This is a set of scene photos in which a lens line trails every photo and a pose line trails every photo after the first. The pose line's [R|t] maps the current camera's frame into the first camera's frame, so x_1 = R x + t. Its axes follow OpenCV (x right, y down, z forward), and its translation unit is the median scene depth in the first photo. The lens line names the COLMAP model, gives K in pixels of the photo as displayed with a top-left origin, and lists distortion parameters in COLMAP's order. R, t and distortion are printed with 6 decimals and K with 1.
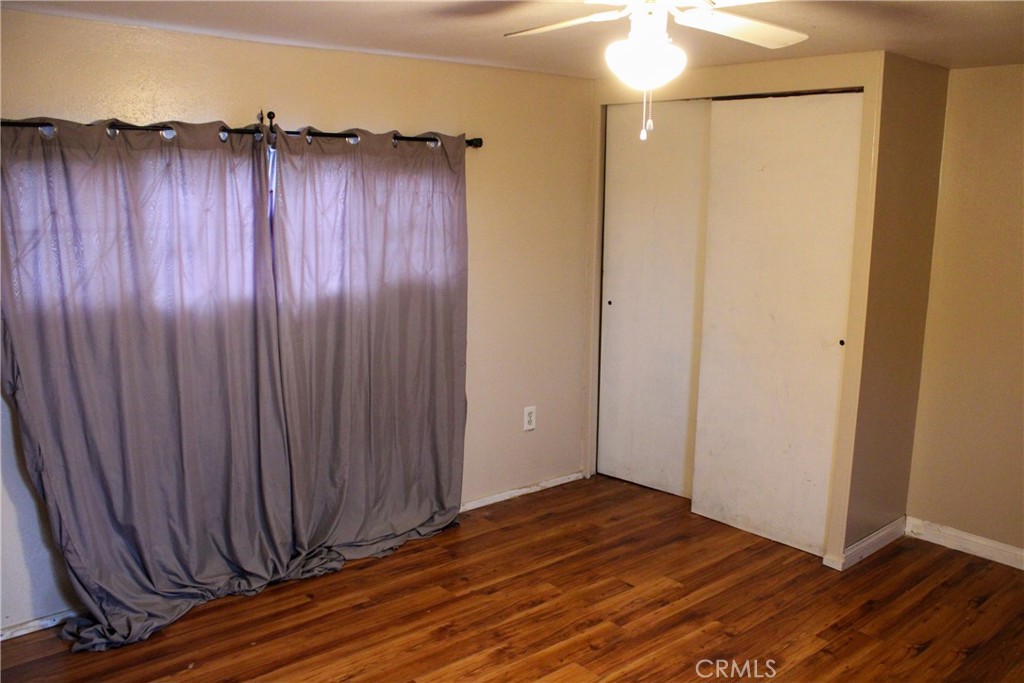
lens RADIAL K [[858.6, 0, 524.8], [0, 858.6, 341.6], [0, 0, 1]] dist [-0.164833, 0.145938]
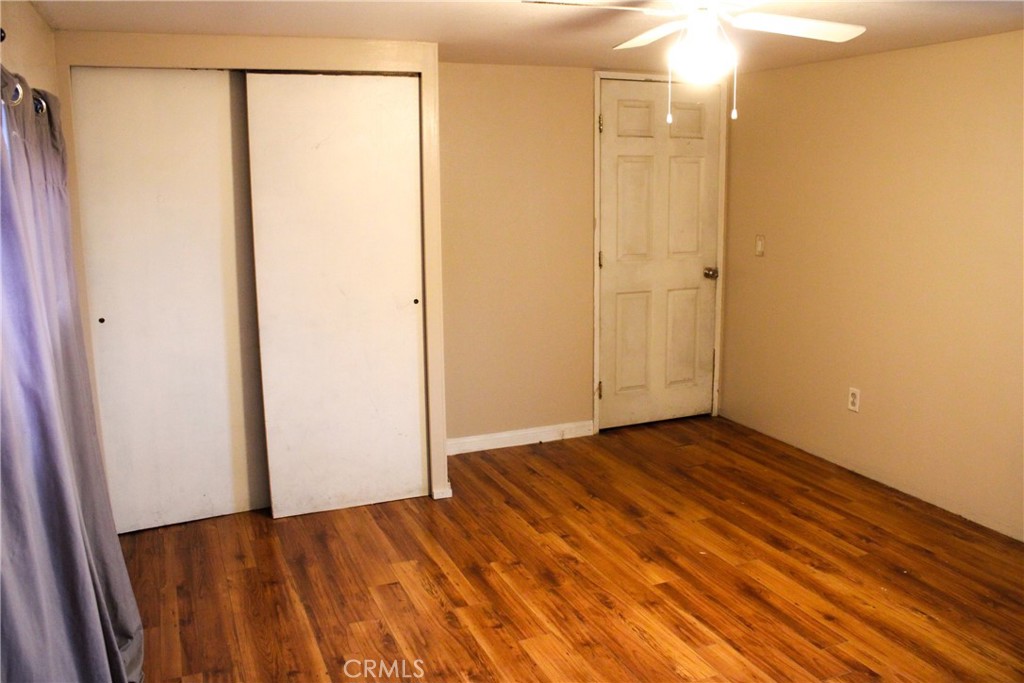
lens RADIAL K [[858.6, 0, 524.8], [0, 858.6, 341.6], [0, 0, 1]] dist [-0.164833, 0.145938]
pose [[0.308341, -0.203820, 0.929184, -0.698832], [0.181195, 0.971478, 0.152970, -0.102320], [-0.933860, 0.121197, 0.336477, 0.535811]]
